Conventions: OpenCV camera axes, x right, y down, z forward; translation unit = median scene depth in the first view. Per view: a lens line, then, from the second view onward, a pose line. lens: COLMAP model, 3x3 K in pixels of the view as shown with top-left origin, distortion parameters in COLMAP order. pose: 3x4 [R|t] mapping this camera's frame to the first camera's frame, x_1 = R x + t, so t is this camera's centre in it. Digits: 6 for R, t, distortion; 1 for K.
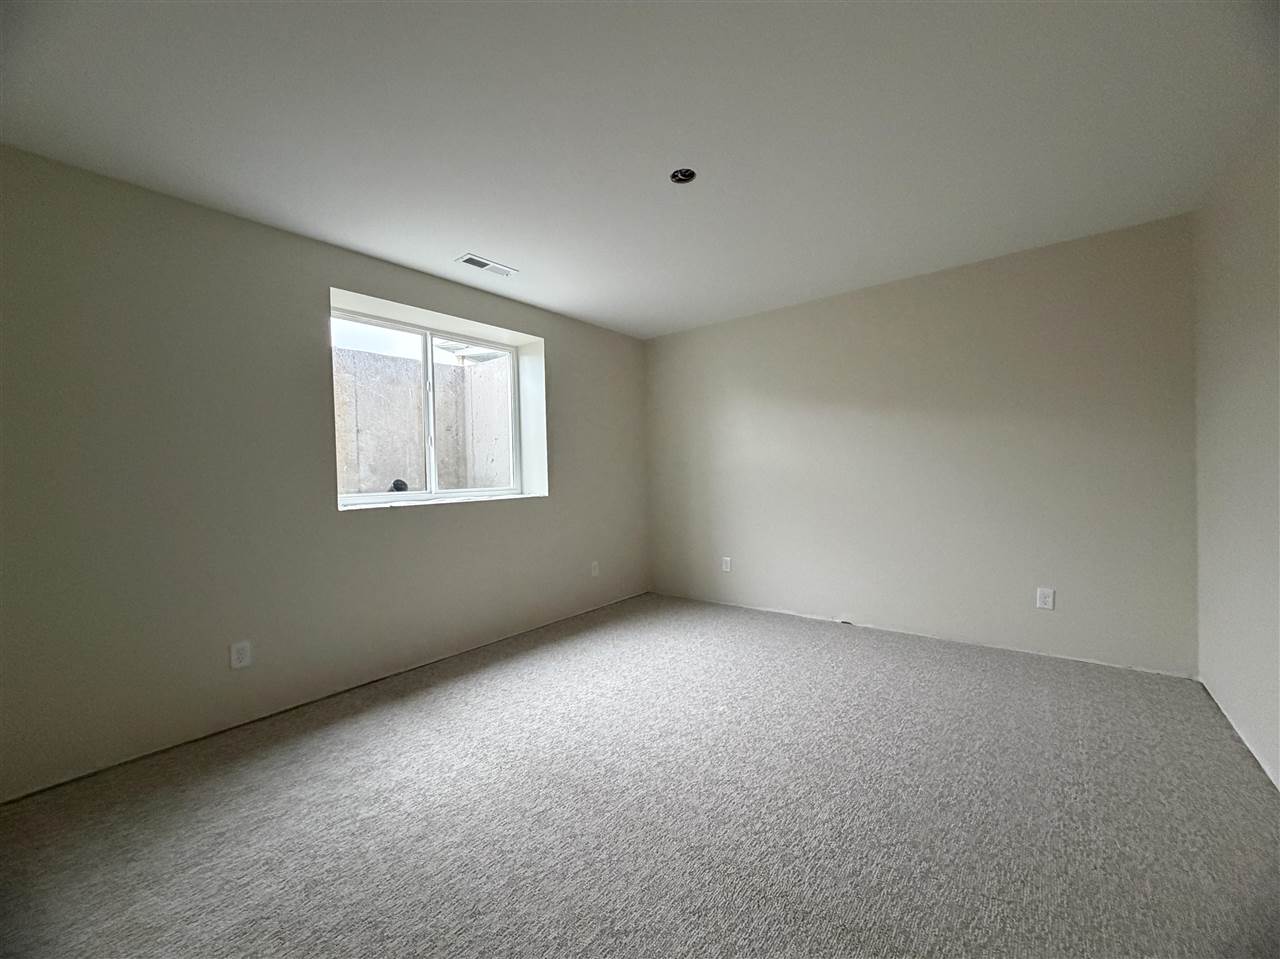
lens RADIAL K [[523.8, 0, 637.4], [0, 523.8, 481.9], [0, 0, 1]] dist [0.001242, 0.000132]
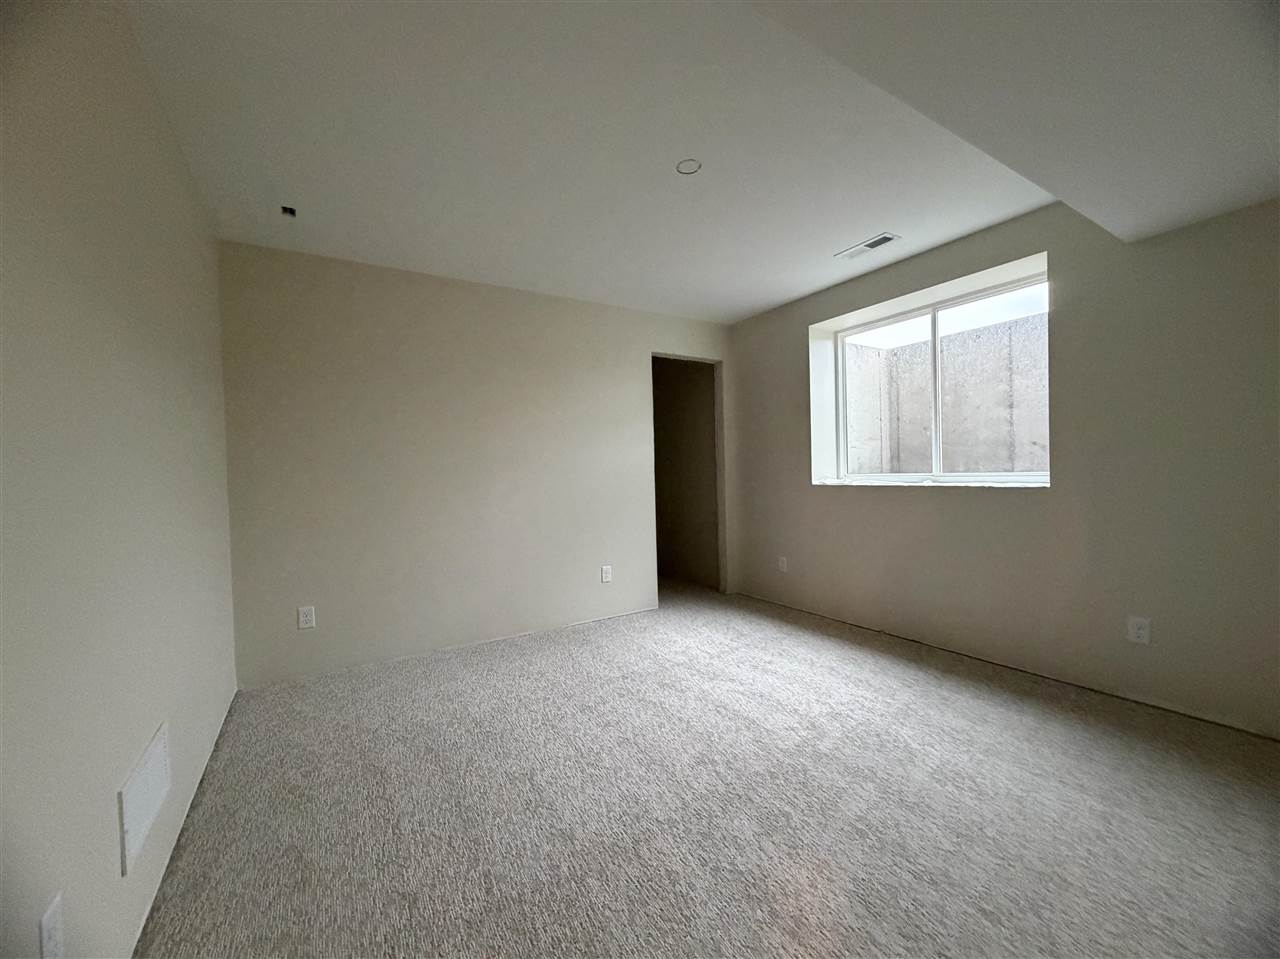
lens RADIAL K [[523.8, 0, 637.4], [0, 523.8, 481.9], [0, 0, 1]] dist [0.001242, 0.000132]
pose [[-0.361105, 0.047928, -0.931293, 0.743888], [0.006974, 0.998789, 0.048697, -0.018875], [0.932499, 0.011090, -0.361002, 0.880418]]
